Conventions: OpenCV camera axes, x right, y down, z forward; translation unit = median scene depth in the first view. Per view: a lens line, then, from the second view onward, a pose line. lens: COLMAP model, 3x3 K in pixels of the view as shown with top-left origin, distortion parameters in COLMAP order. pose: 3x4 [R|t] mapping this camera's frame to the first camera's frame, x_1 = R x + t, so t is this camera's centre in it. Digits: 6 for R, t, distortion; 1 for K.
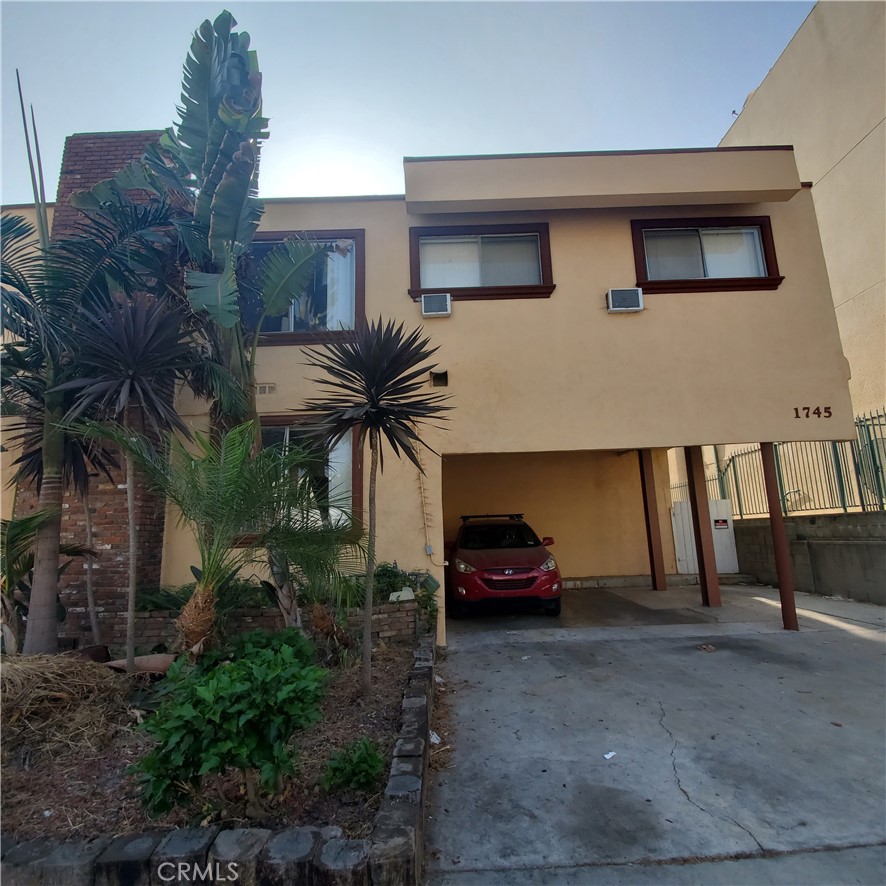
lens RADIAL K [[475.3, 0, 441.6], [0, 475.3, 445.0], [0, 0, 1]] dist [0.004754, -0.011033]
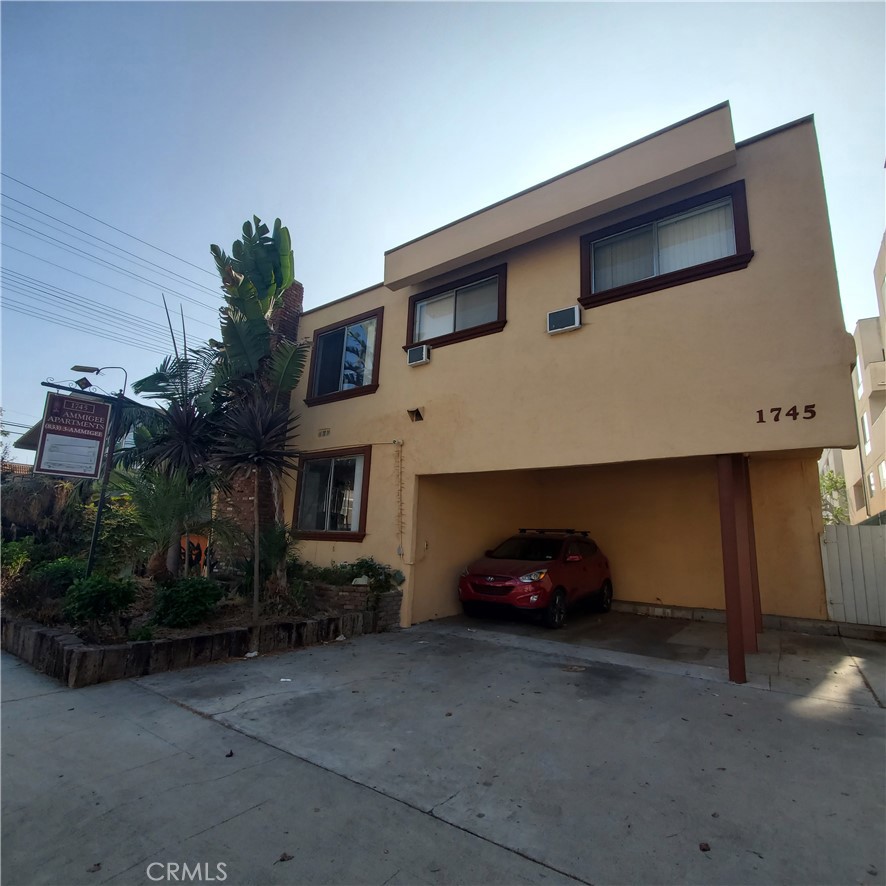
lens RADIAL K [[475.3, 0, 441.0], [0, 475.3, 443.3], [0, 0, 1]] dist [0.004754, -0.011033]
pose [[0.809060, -0.056643, -0.584990, 0.777136], [0.038989, 0.998325, -0.042742, -0.008275], [0.586431, 0.011773, 0.809914, 0.023785]]
